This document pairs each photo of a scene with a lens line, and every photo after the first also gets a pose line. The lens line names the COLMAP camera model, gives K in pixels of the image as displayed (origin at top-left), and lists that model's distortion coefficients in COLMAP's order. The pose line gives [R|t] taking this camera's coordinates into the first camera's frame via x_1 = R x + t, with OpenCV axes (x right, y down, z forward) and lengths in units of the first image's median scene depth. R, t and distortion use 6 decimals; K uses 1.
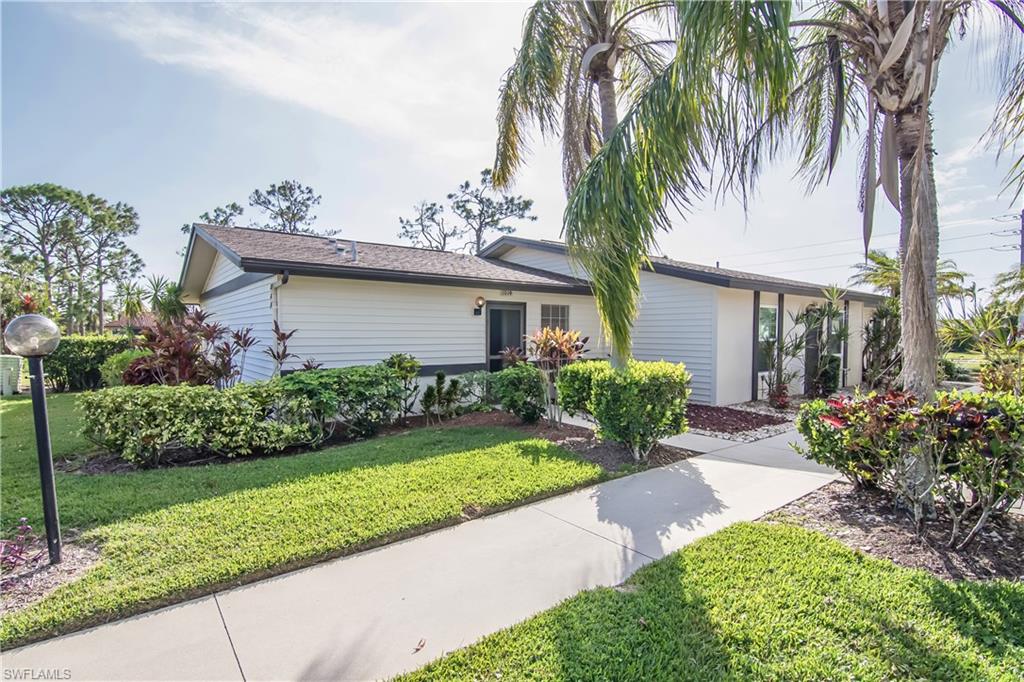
lens RADIAL K [[516.2, 0, 512.0], [0, 516.2, 341.0], [0, 0, 1]] dist [-0.001147, -0.000143]
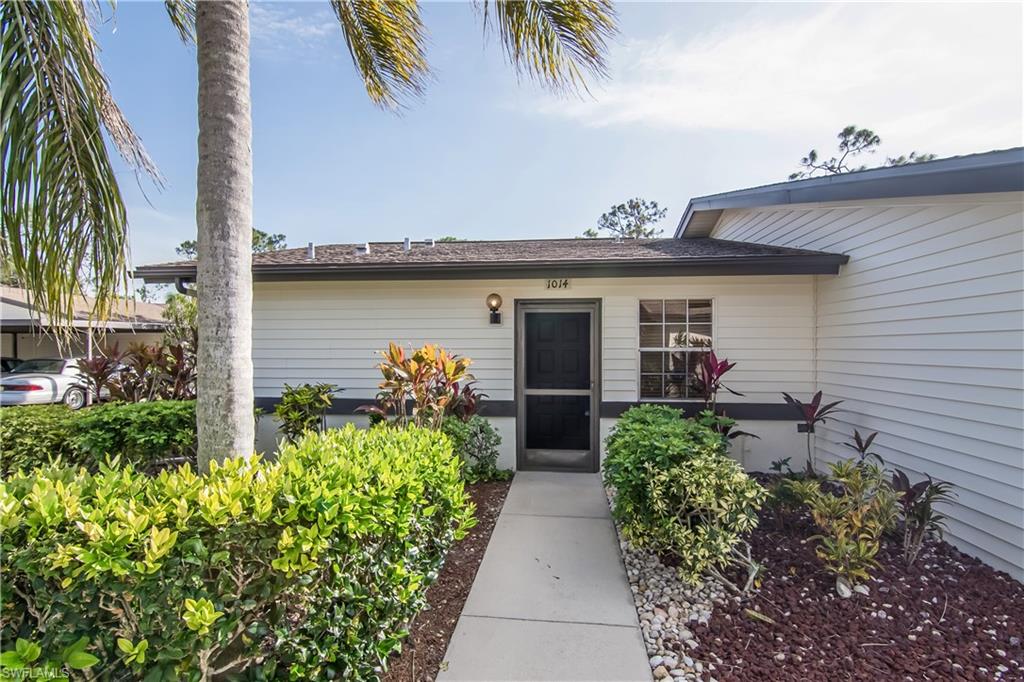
lens RADIAL K [[516.2, 0, 512.0], [0, 516.2, 341.0], [0, 0, 1]] dist [-0.001147, -0.000143]
pose [[0.733363, -0.011445, -0.679741, 0.099141], [-0.011829, 0.999492, -0.029591, -0.002769], [0.679734, 0.029741, 0.732855, 0.149979]]
